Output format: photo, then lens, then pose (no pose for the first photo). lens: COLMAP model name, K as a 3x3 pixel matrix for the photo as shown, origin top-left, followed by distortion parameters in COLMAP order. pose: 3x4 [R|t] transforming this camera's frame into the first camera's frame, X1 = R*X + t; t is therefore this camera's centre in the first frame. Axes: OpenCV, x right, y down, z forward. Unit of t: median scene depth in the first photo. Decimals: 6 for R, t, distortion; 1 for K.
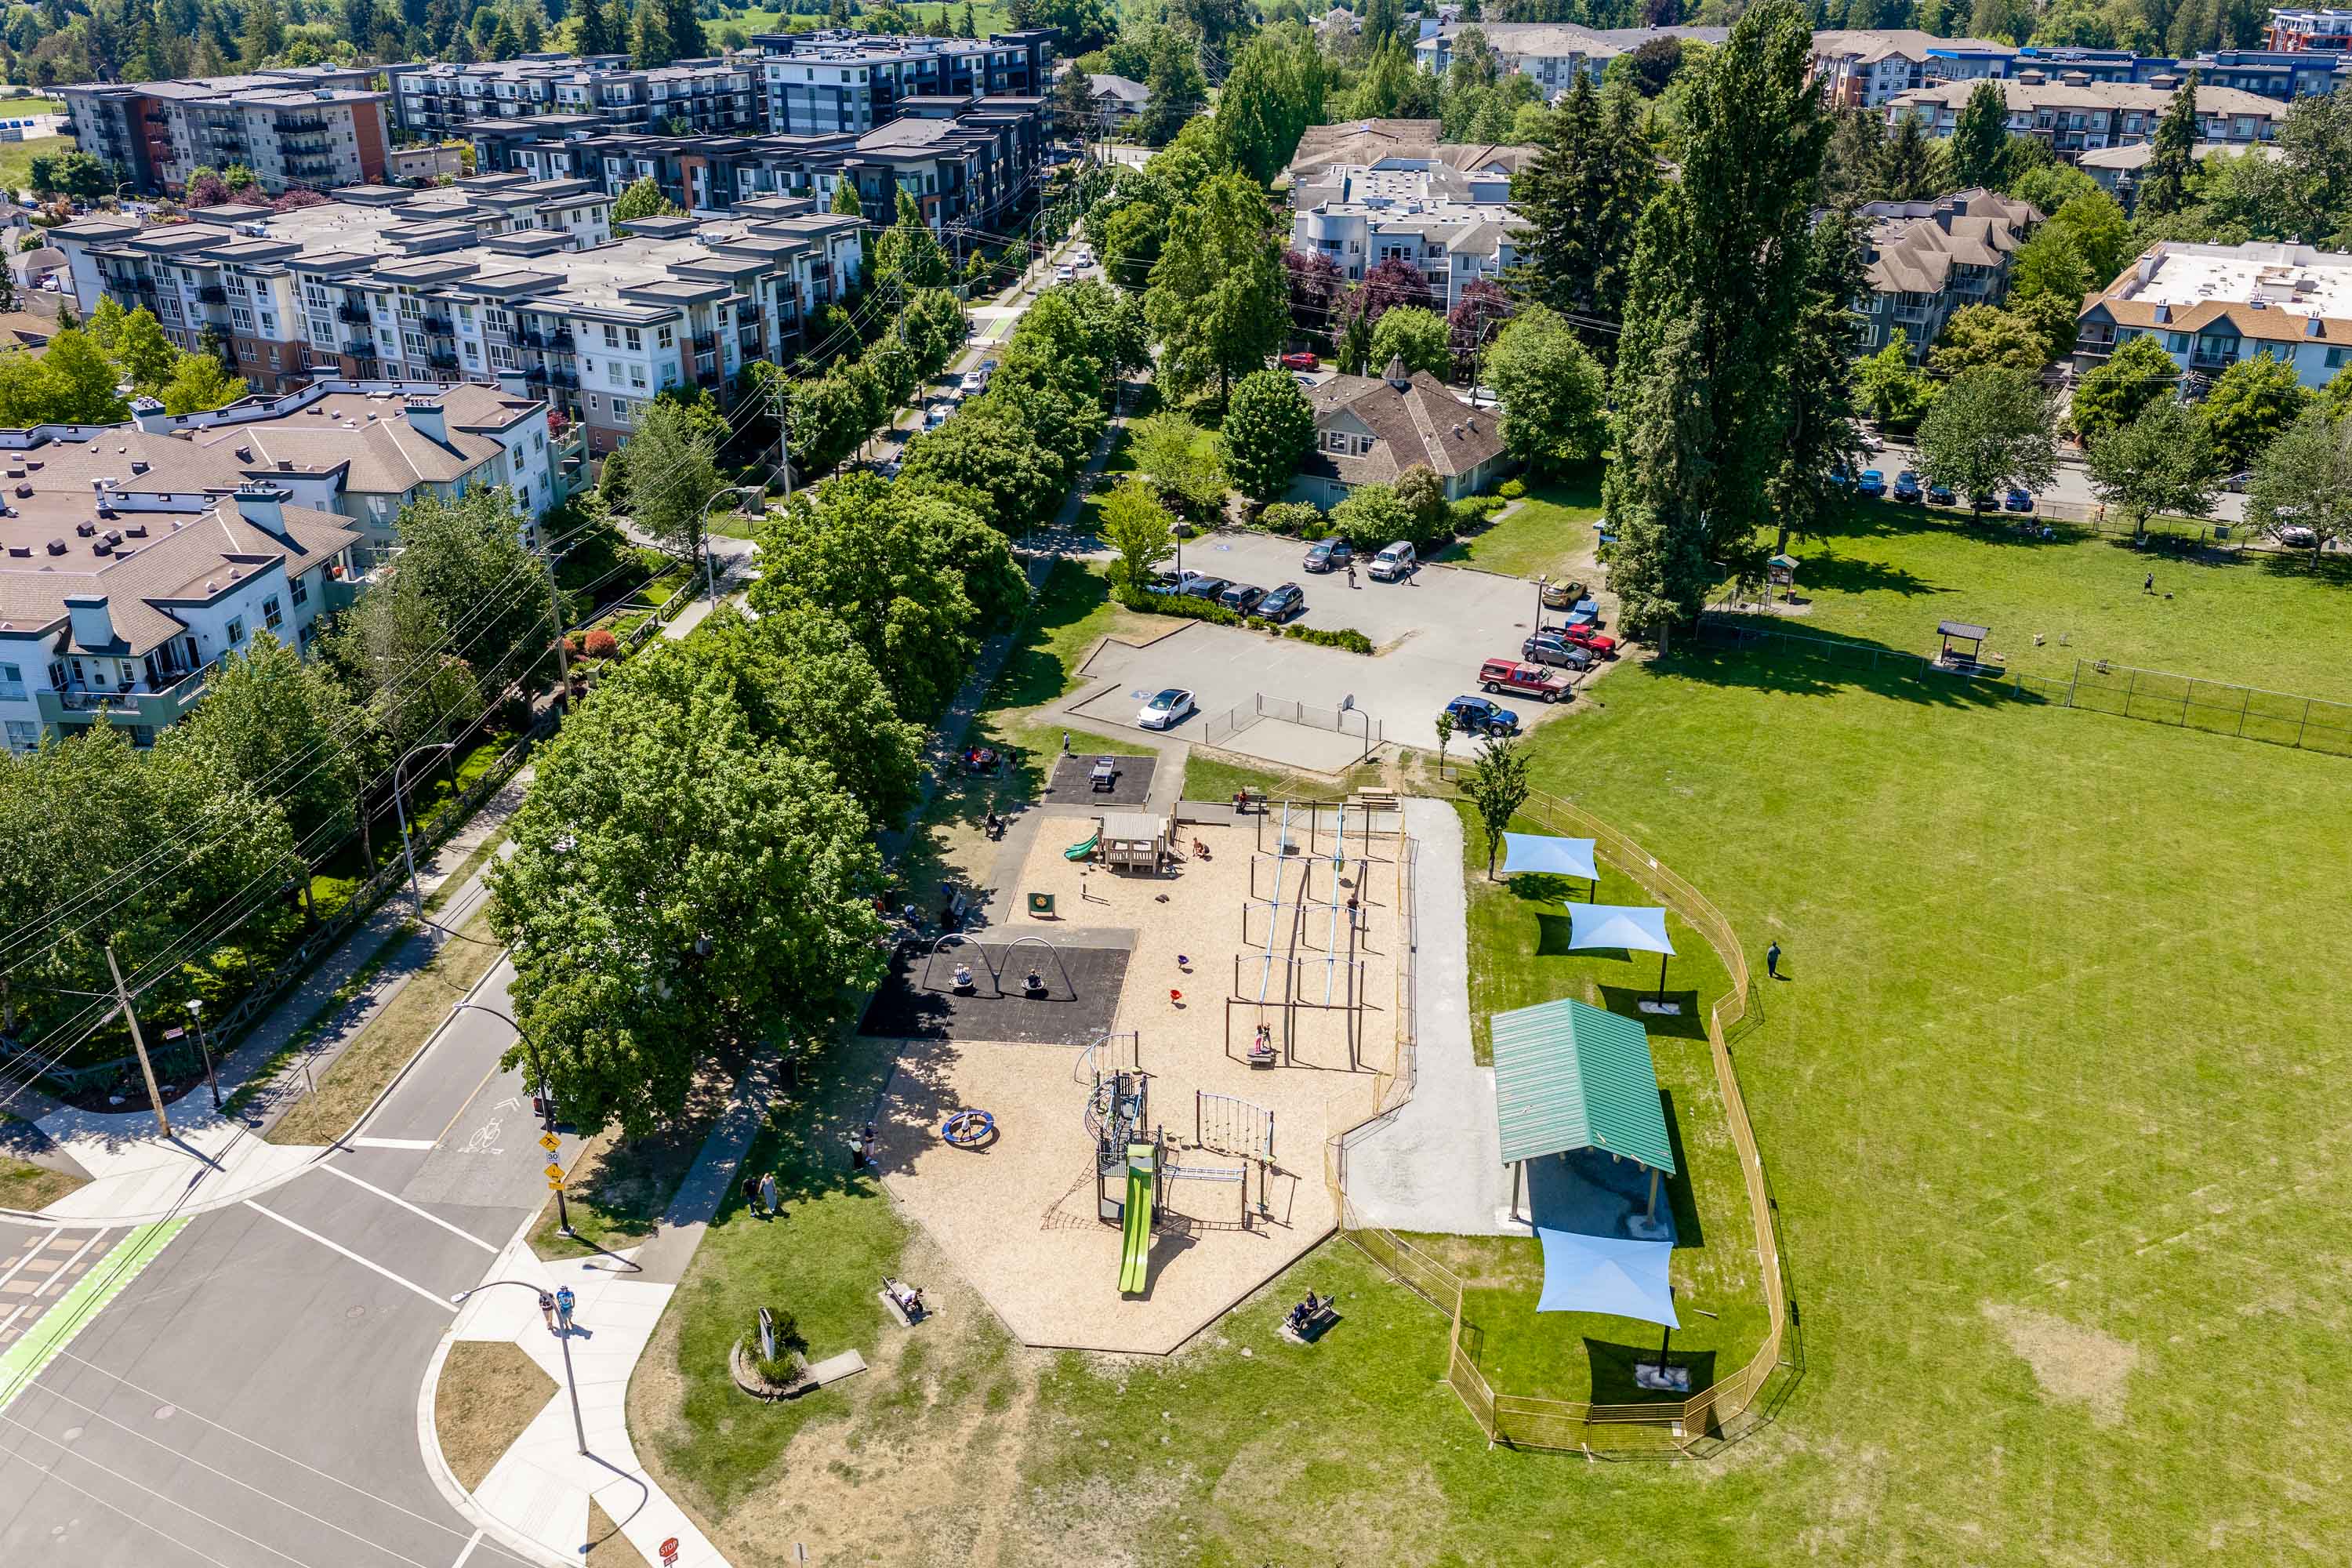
lens RADIAL K [[1946.5, 0, 1179.1], [0, 1946.5, 796.8], [0, 0, 1]] dist [0.022854, -0.036551]
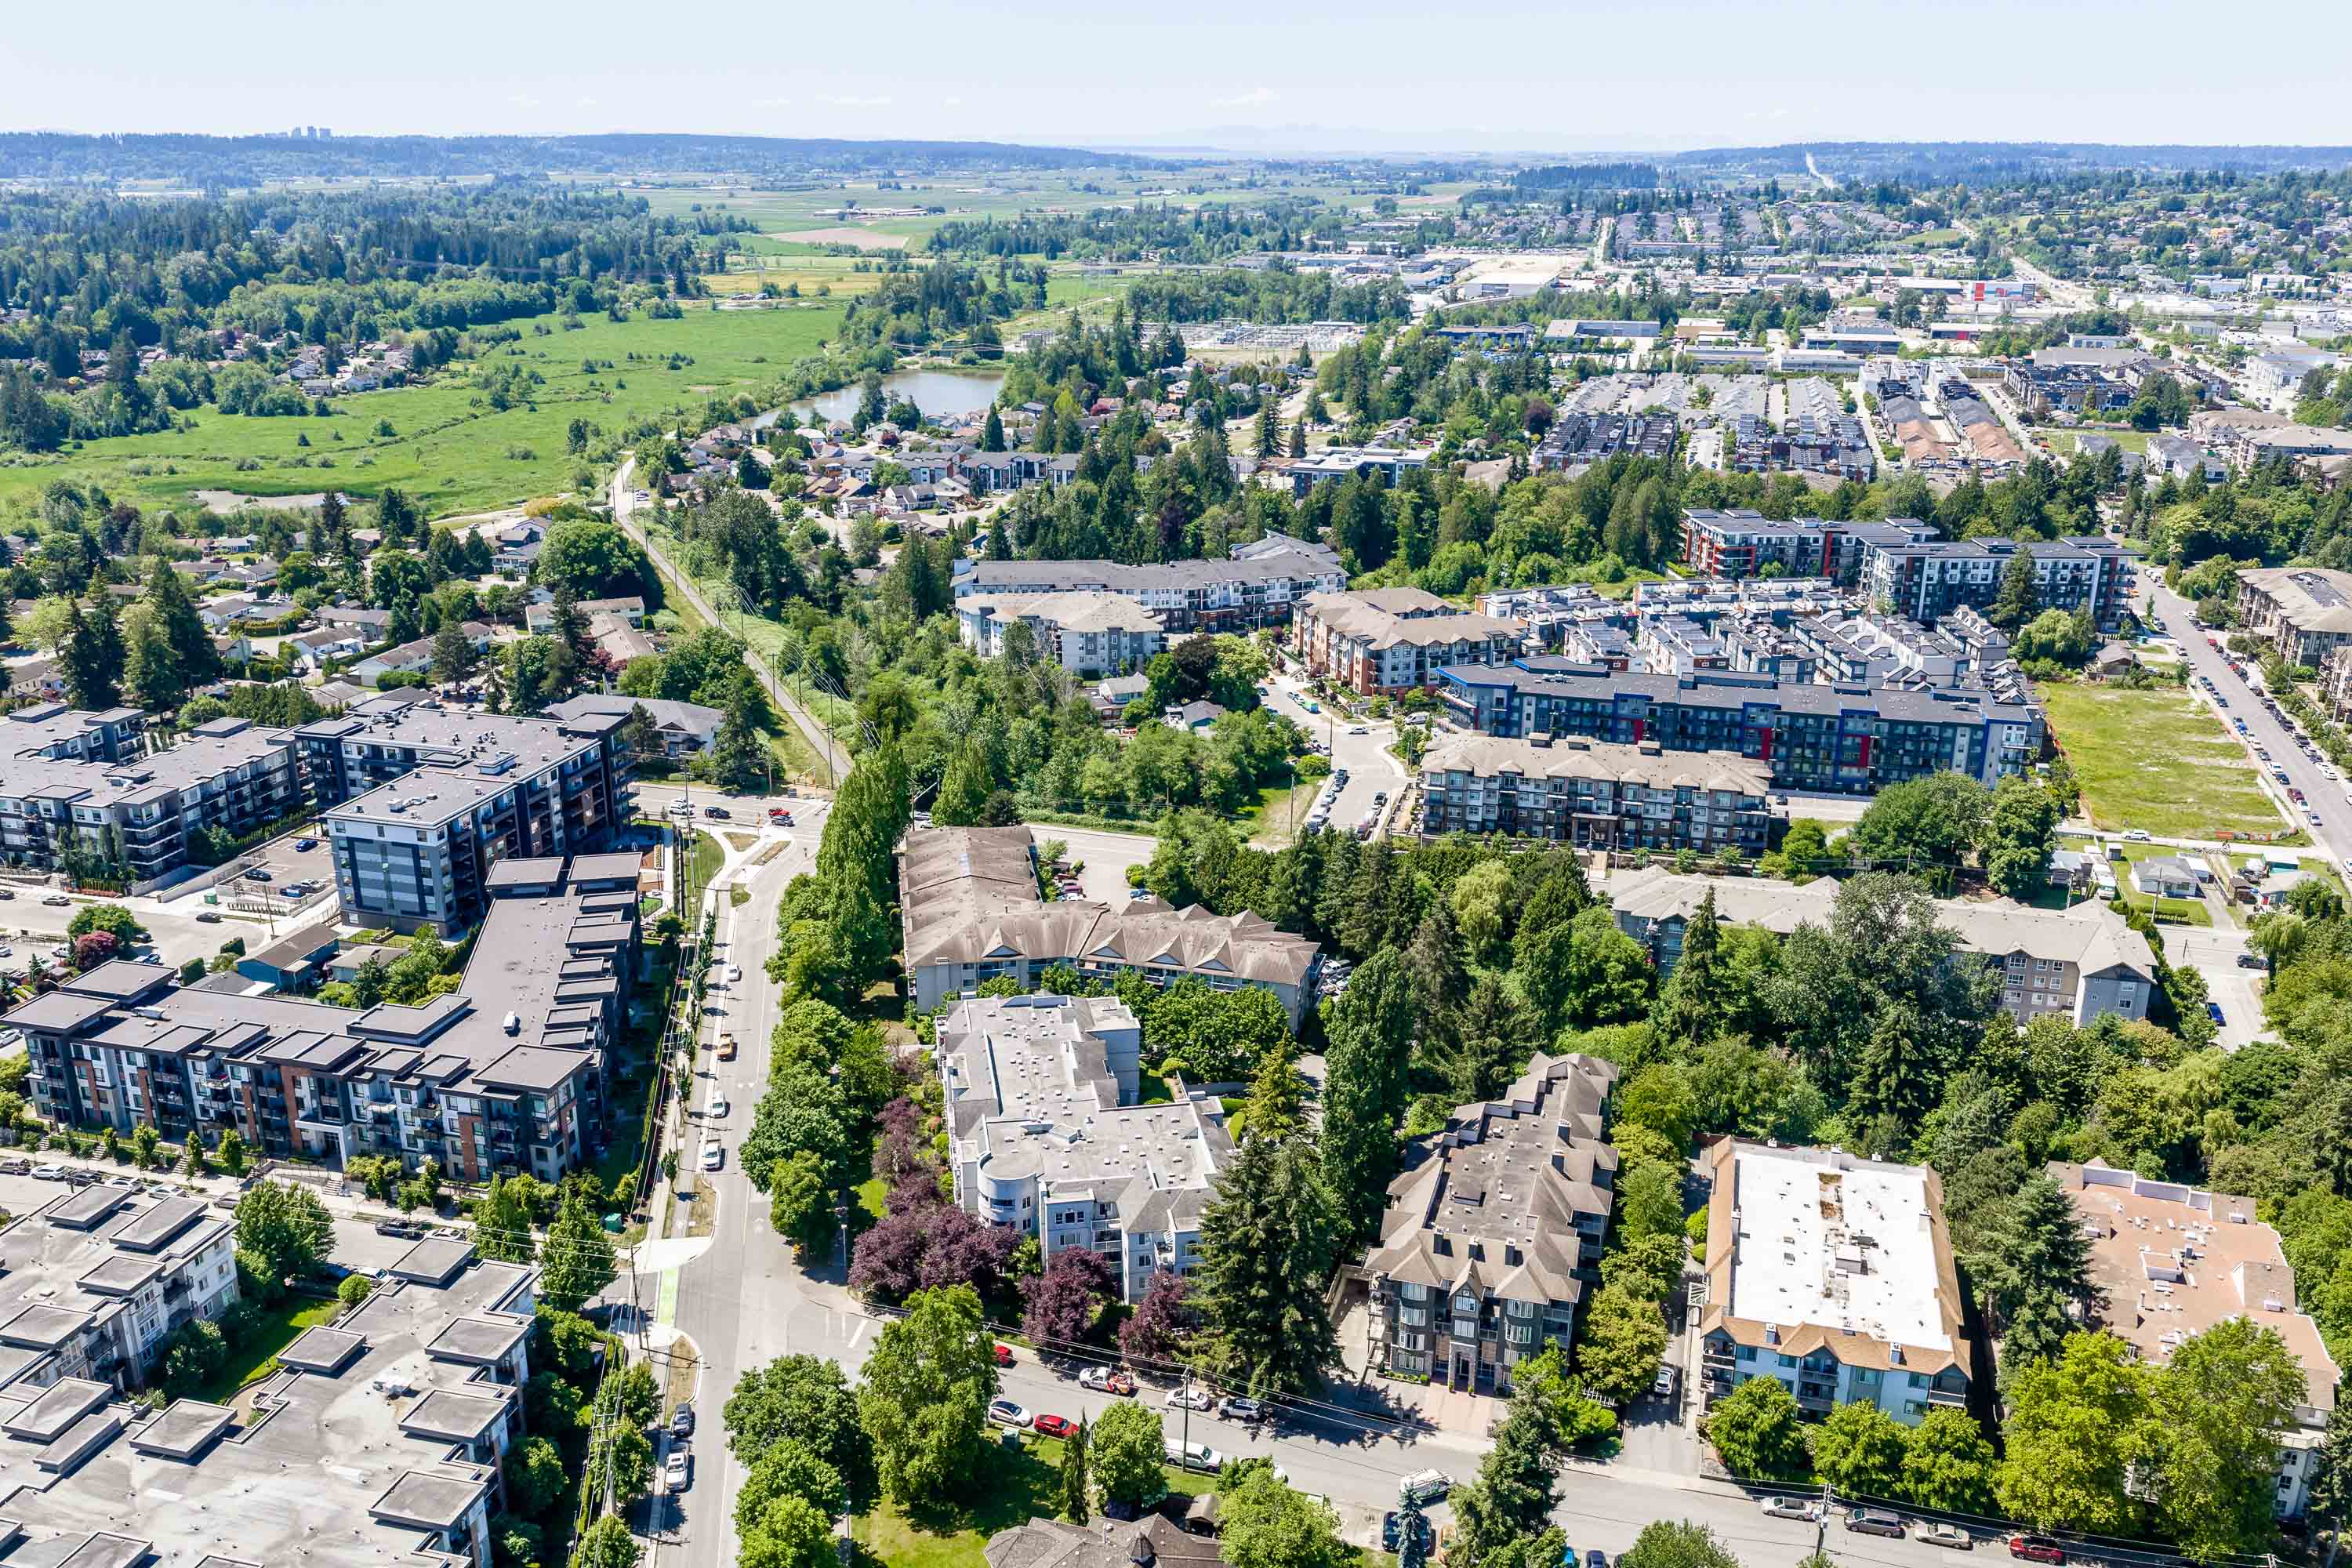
lens RADIAL K [[1946.5, 0, 1179.1], [0, 1946.5, 796.8], [0, 0, 1]] dist [0.022854, -0.036551]
pose [[0.964593, -0.079318, 0.251532, -0.114416], [0.104776, 0.990463, -0.089474, -0.599321], [-0.242037, 0.112660, 0.963704, -0.065215]]
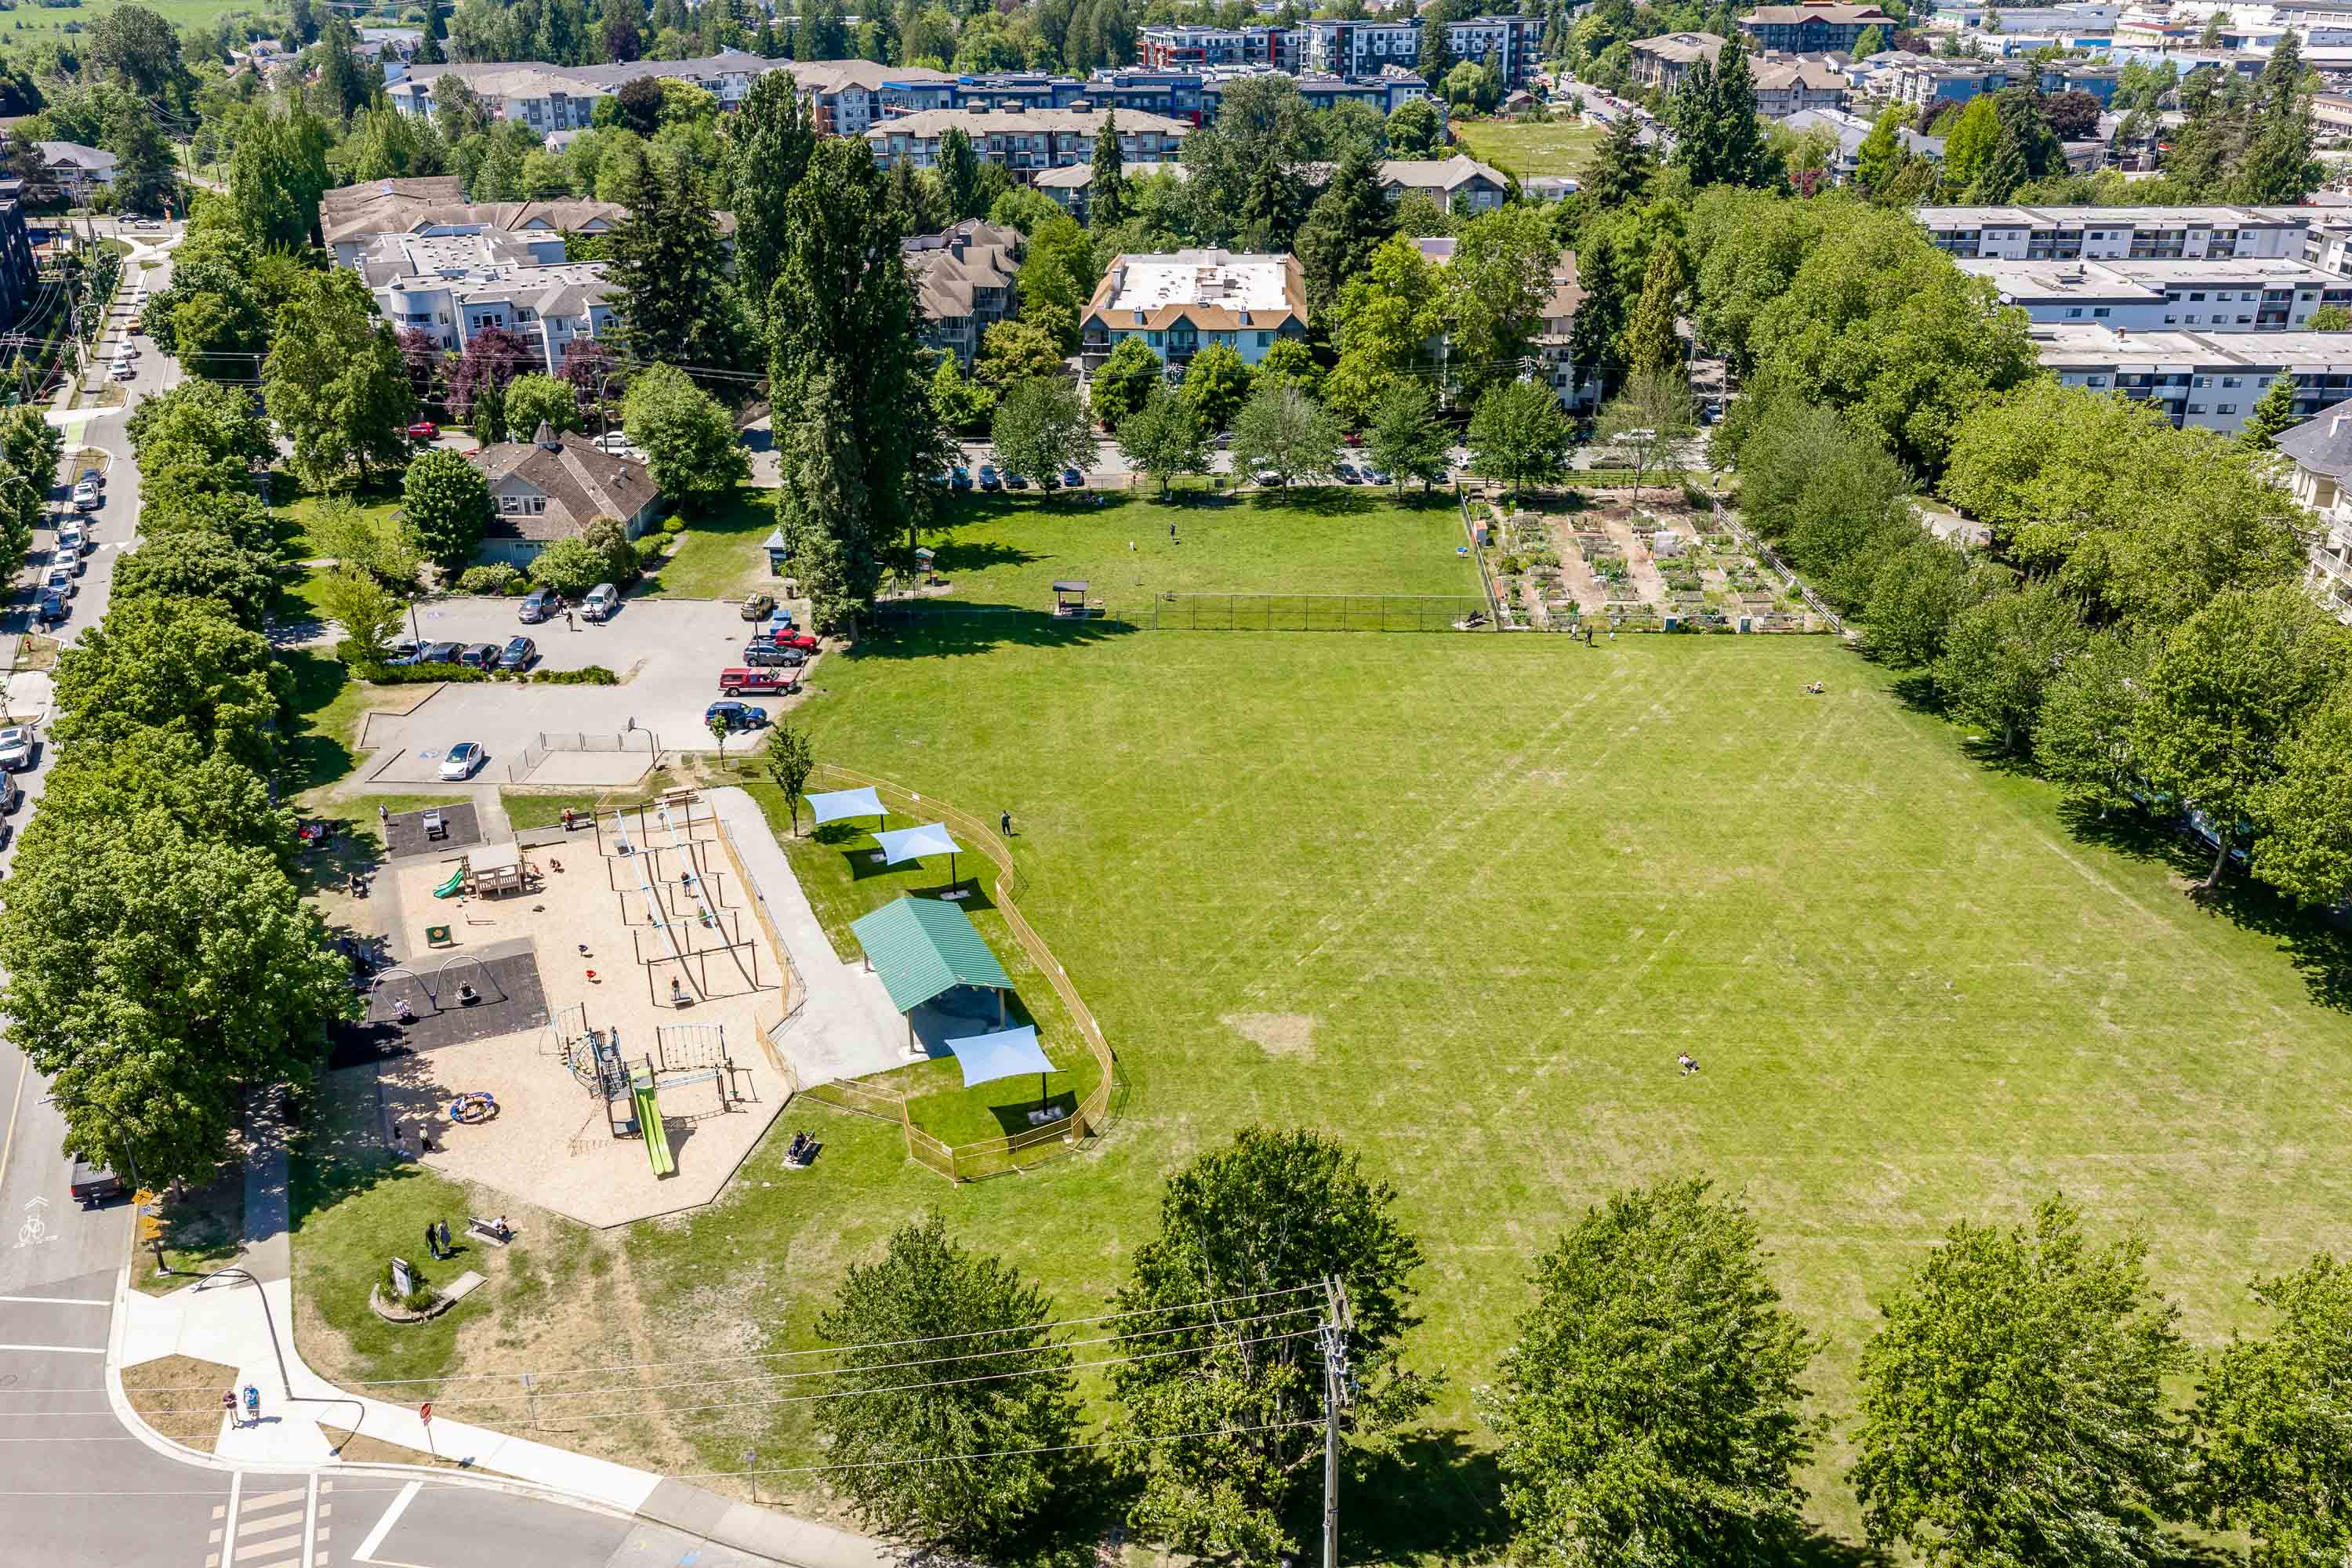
lens RADIAL K [[1946.5, 0, 1179.1], [0, 1946.5, 796.8], [0, 0, 1]] dist [0.022854, -0.036551]
pose [[0.875158, -0.203660, 0.438886, -0.119427], [0.203957, 0.977848, 0.047059, 0.005855], [-0.438748, 0.048330, 0.897309, -0.172564]]
